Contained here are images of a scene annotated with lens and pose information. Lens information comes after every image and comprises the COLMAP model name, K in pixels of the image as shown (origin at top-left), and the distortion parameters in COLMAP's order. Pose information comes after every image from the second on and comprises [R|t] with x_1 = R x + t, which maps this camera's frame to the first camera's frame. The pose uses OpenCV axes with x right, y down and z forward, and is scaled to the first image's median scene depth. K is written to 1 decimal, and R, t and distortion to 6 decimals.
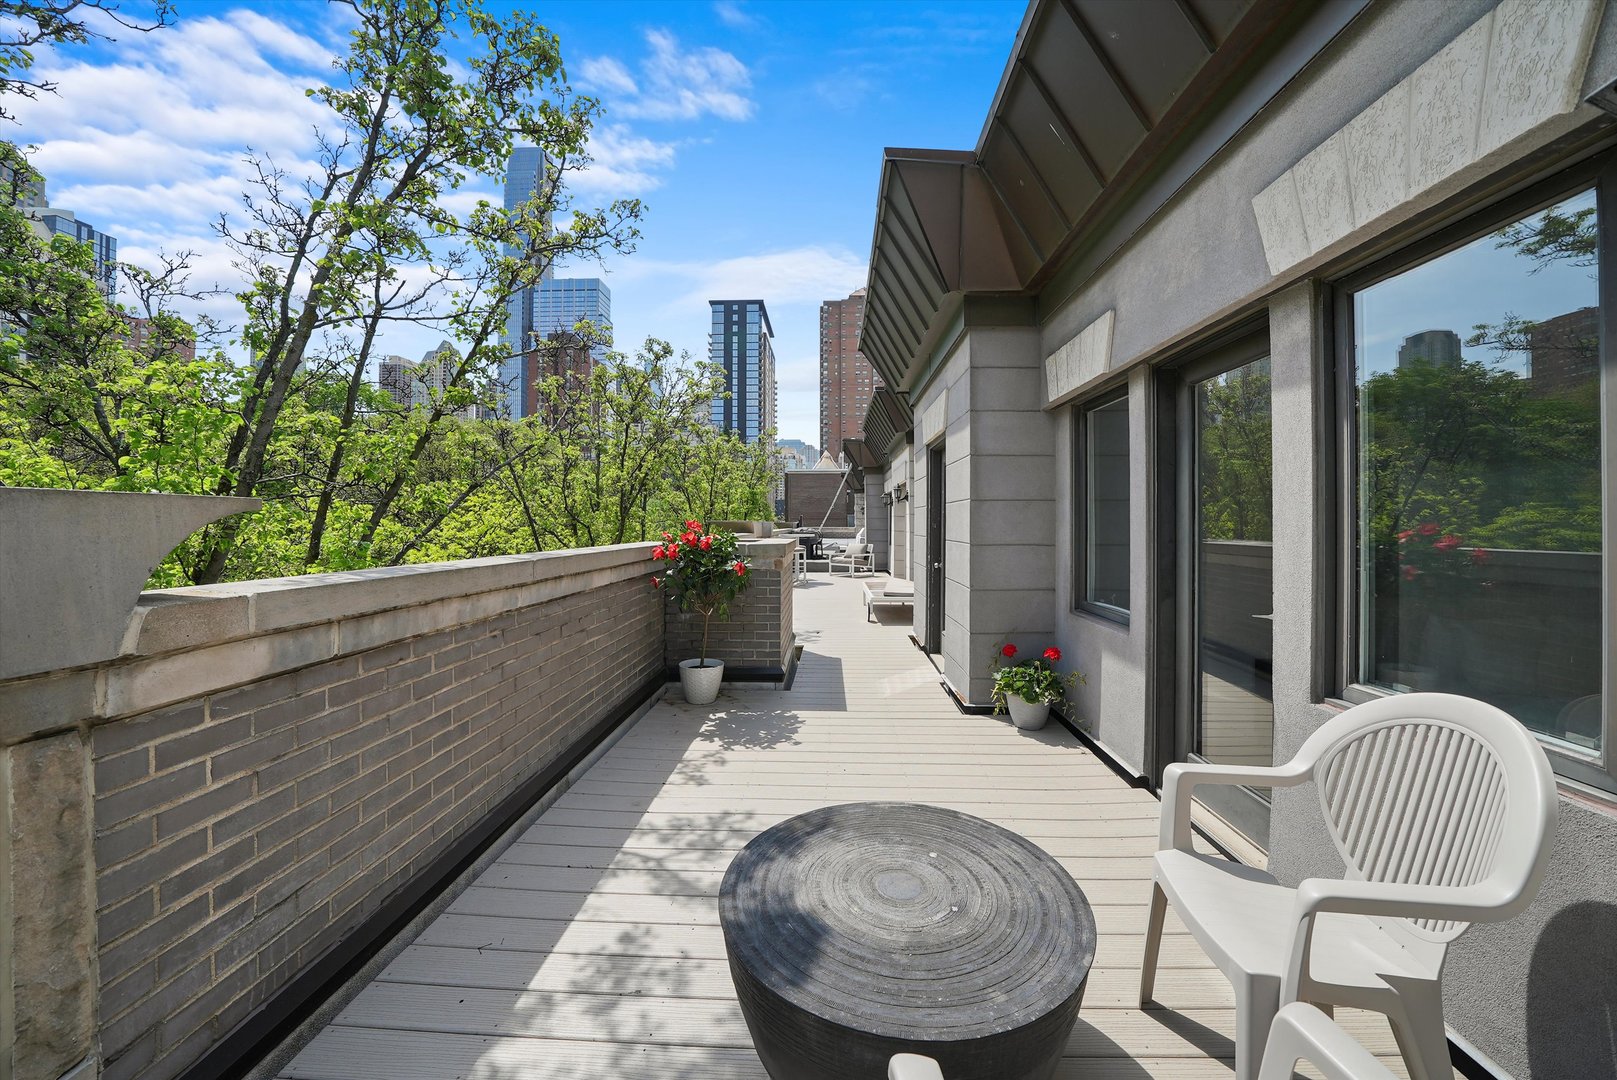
lens RADIAL K [[562.6, 0, 803.5], [0, 562.6, 528.9], [0, 0, 1]] dist [-0.019852, 0.000165]
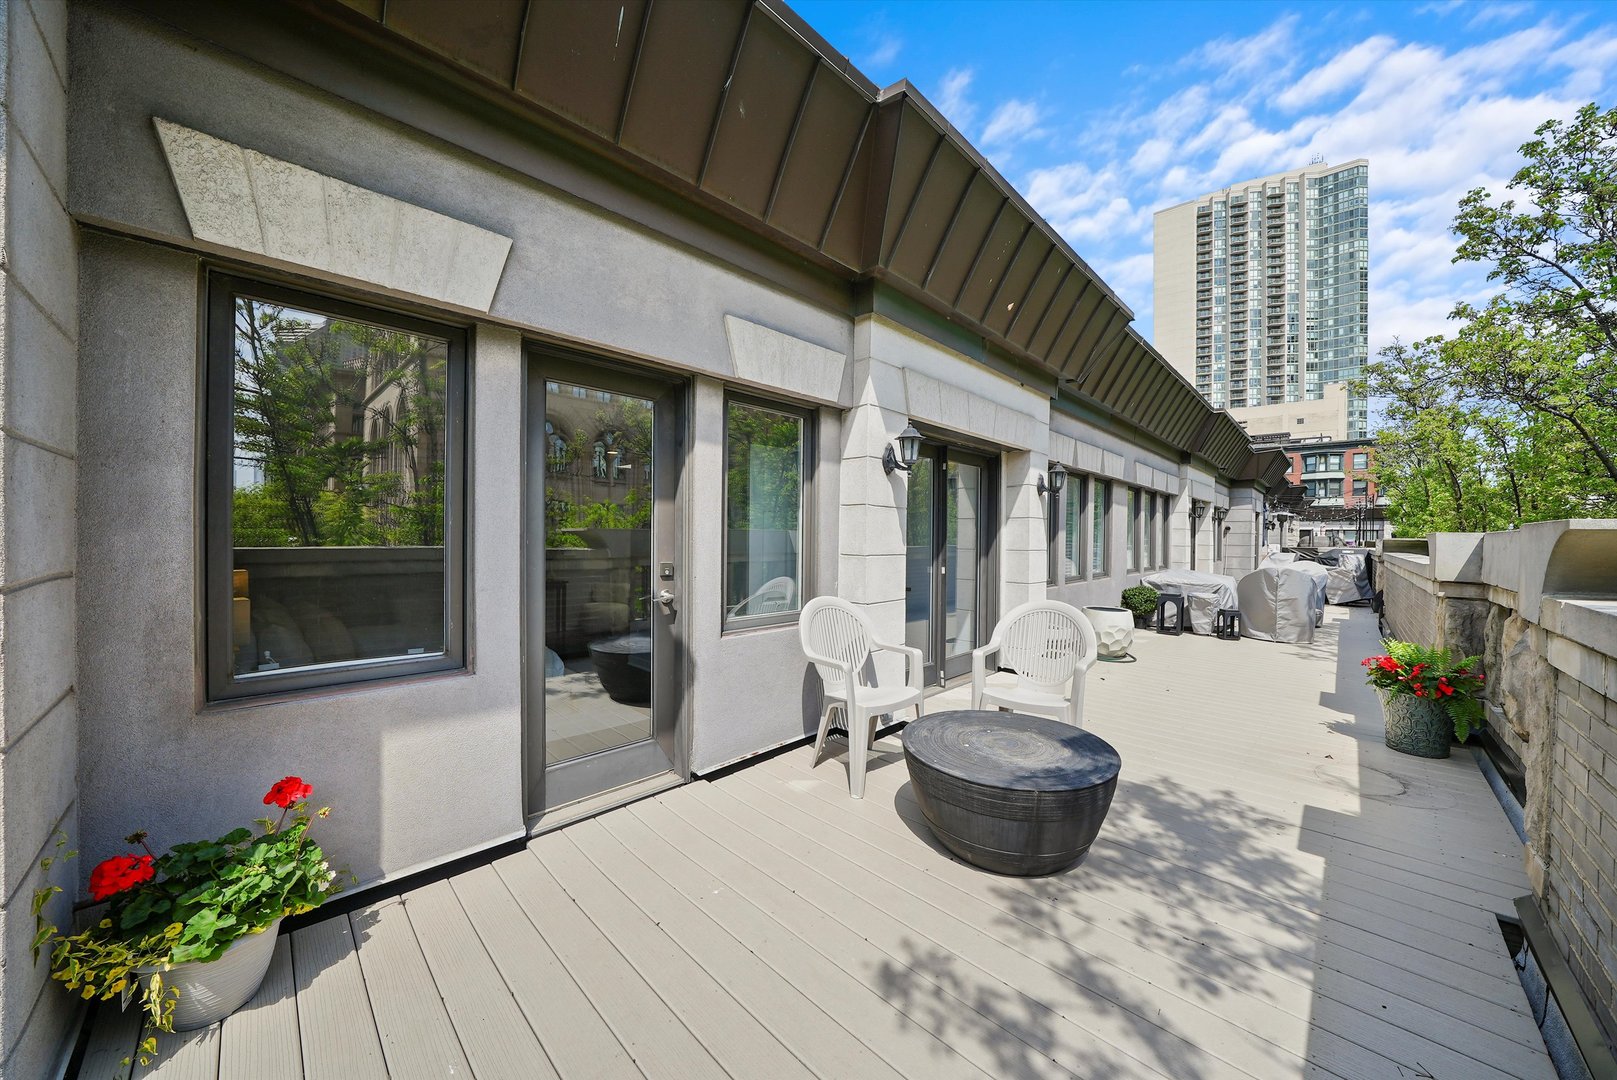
lens RADIAL K [[562.6, 0, 805.7], [0, 562.6, 541.8], [0, 0, 1]] dist [-0.019852, 0.000165]
pose [[-0.762741, -0.025452, 0.646202, -0.426874], [-0.024297, 0.999648, 0.010695, -0.009355], [-0.646247, -0.007543, -0.763091, 2.470868]]
